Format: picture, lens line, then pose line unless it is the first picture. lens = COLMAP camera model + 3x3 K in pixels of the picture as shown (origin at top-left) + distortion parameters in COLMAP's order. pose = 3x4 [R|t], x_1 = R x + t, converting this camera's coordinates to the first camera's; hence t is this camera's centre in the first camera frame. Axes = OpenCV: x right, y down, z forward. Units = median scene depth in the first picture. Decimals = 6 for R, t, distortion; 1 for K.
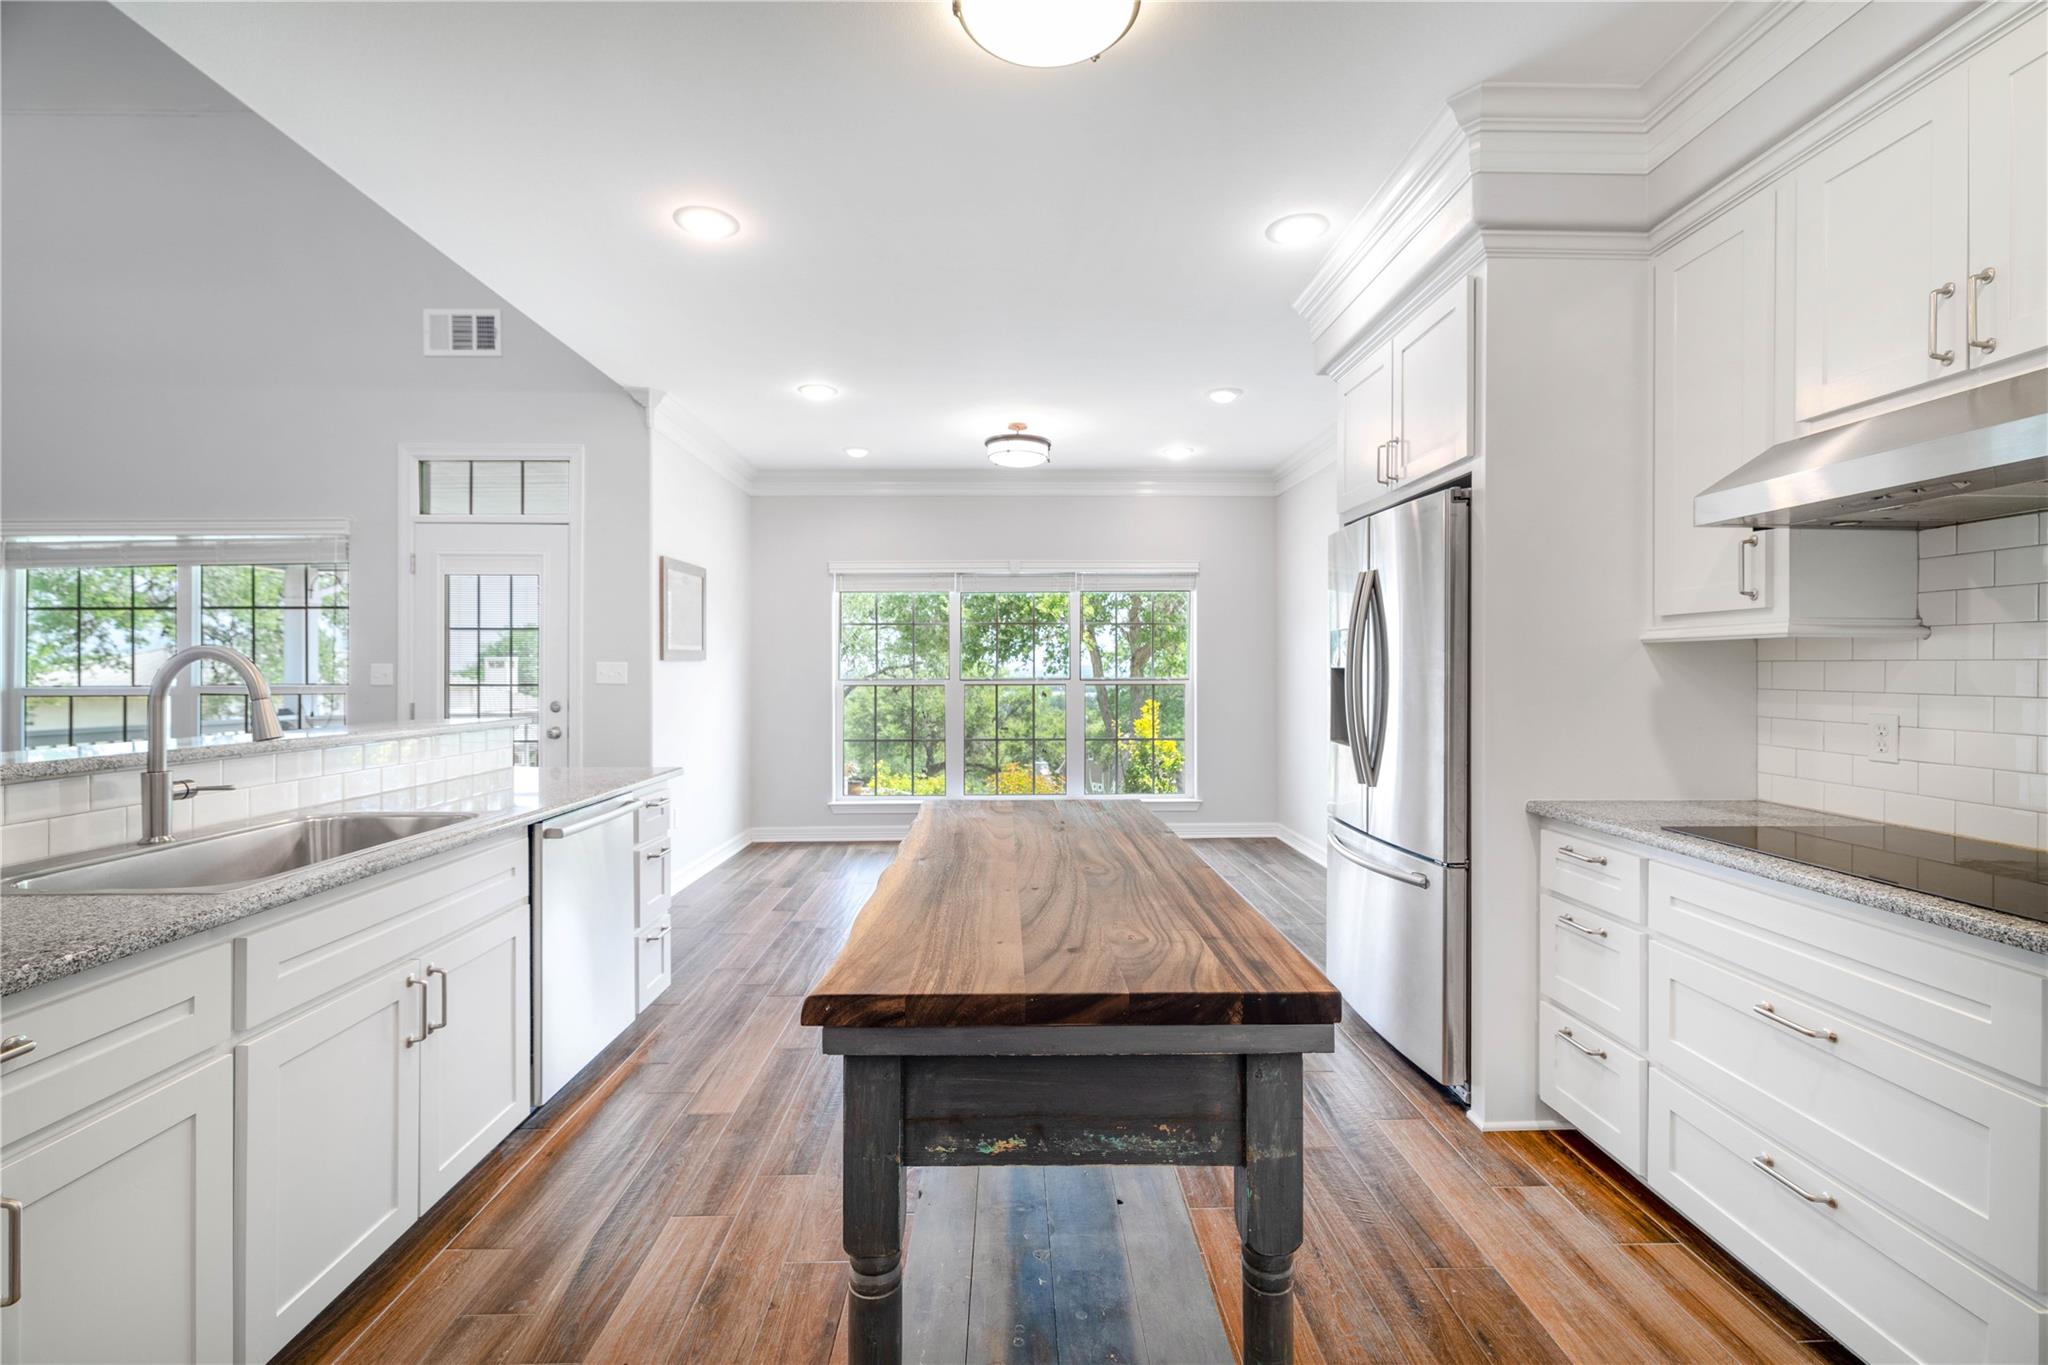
lens RADIAL K [[900.5, 0, 1032.5], [0, 900.5, 672.1], [0, 0, 1]] dist [0.001209, 0.000015]
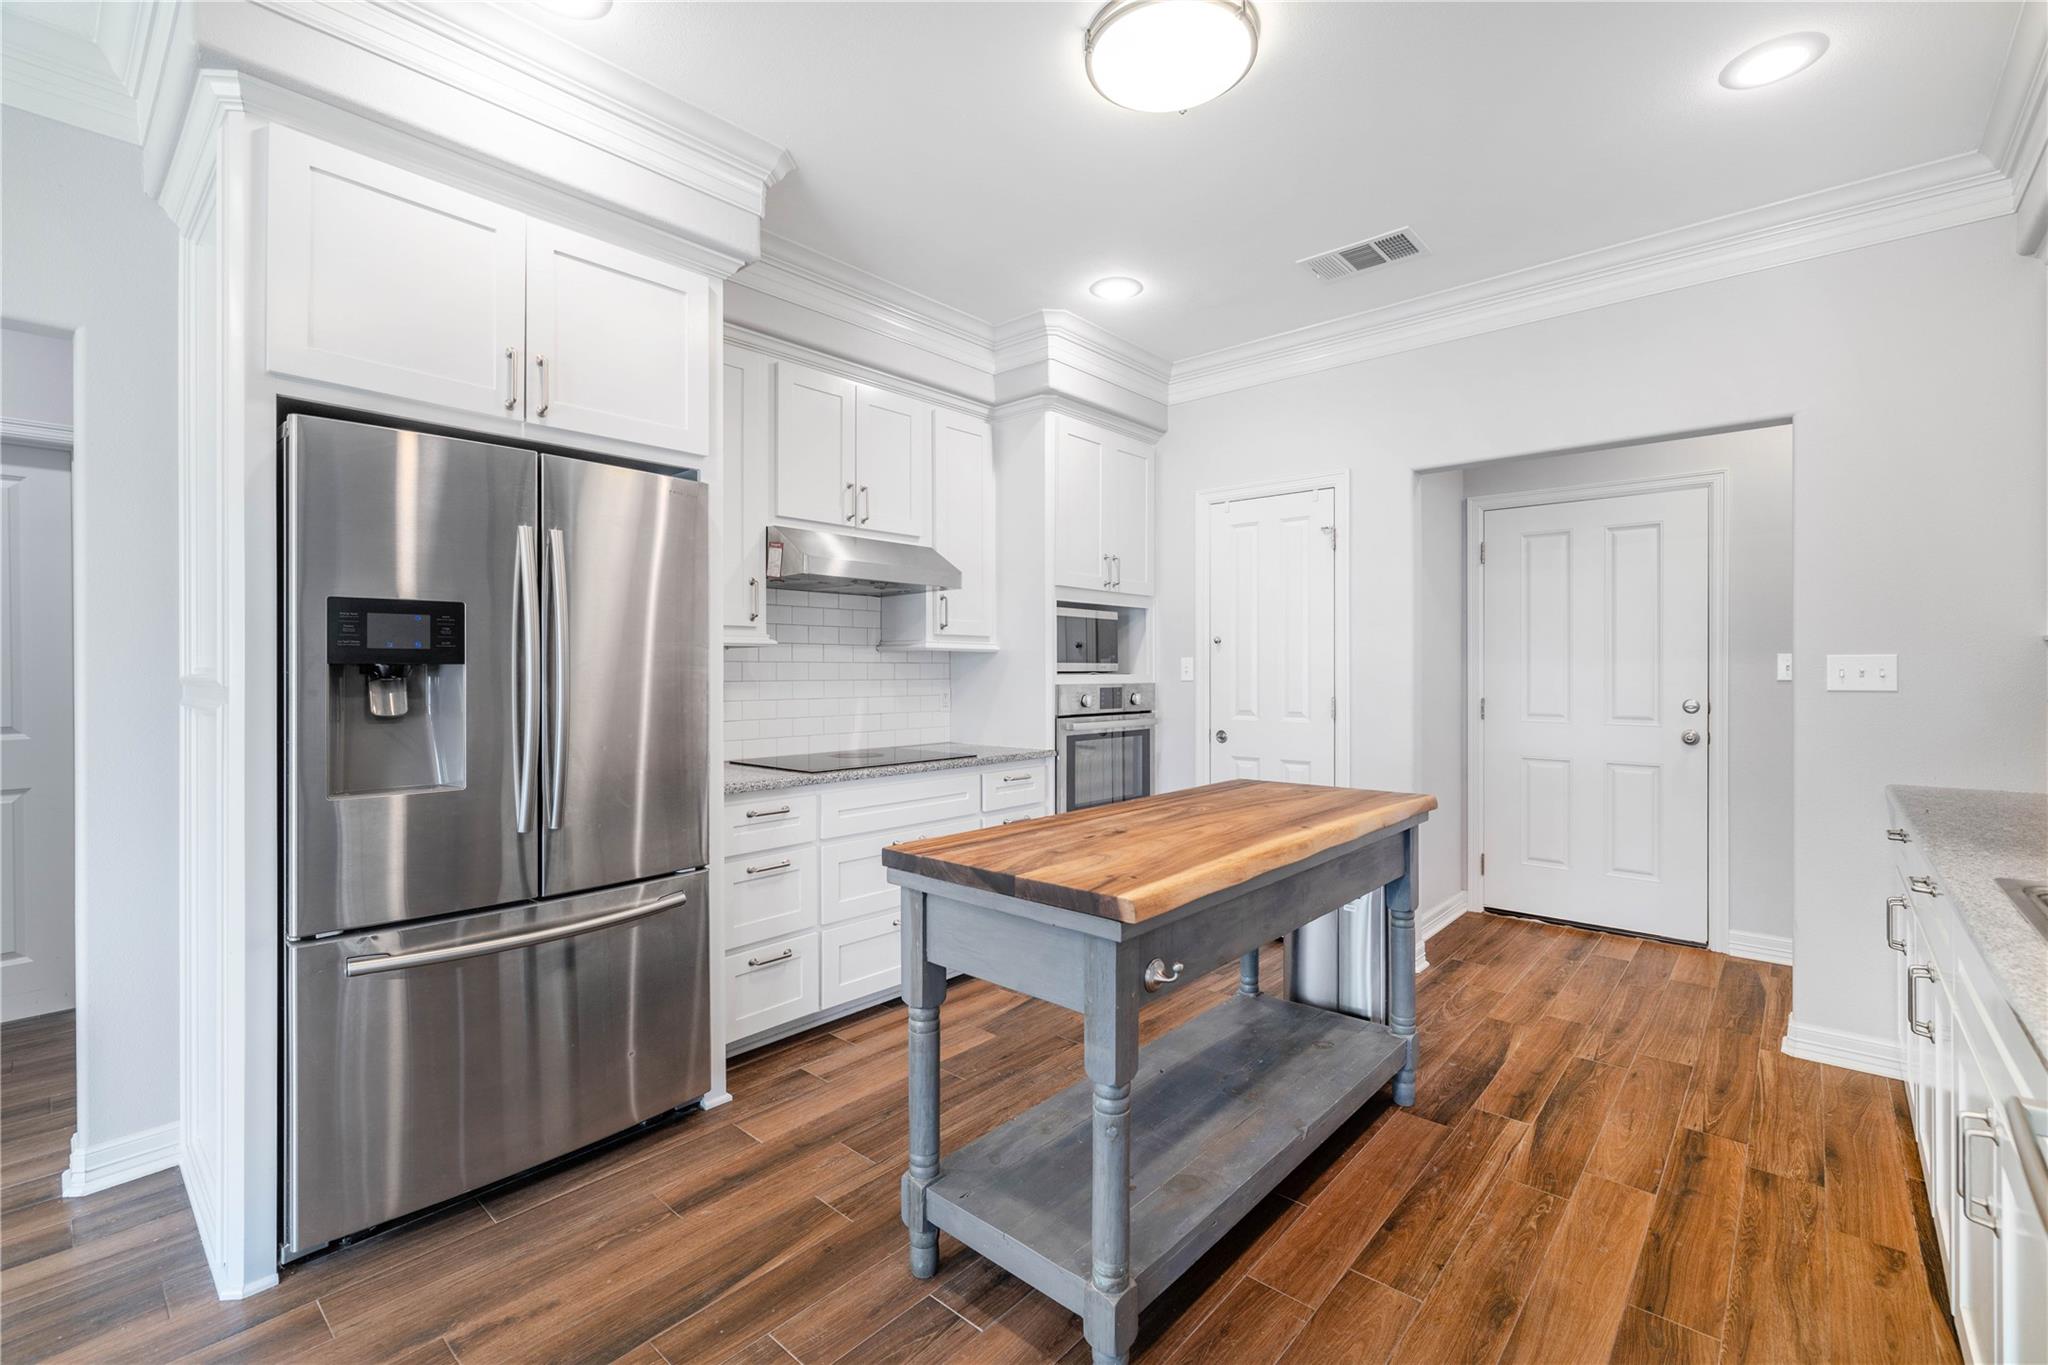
lens RADIAL K [[900.5, 0, 1009.6], [0, 900.5, 663.2], [0, 0, 1]] dist [0.001209, 0.000015]
pose [[-0.719313, 0.003467, 0.694678, -0.558635], [0.010088, 0.999934, 0.005455, -0.014282], [-0.694613, 0.010932, -0.719300, 1.773568]]
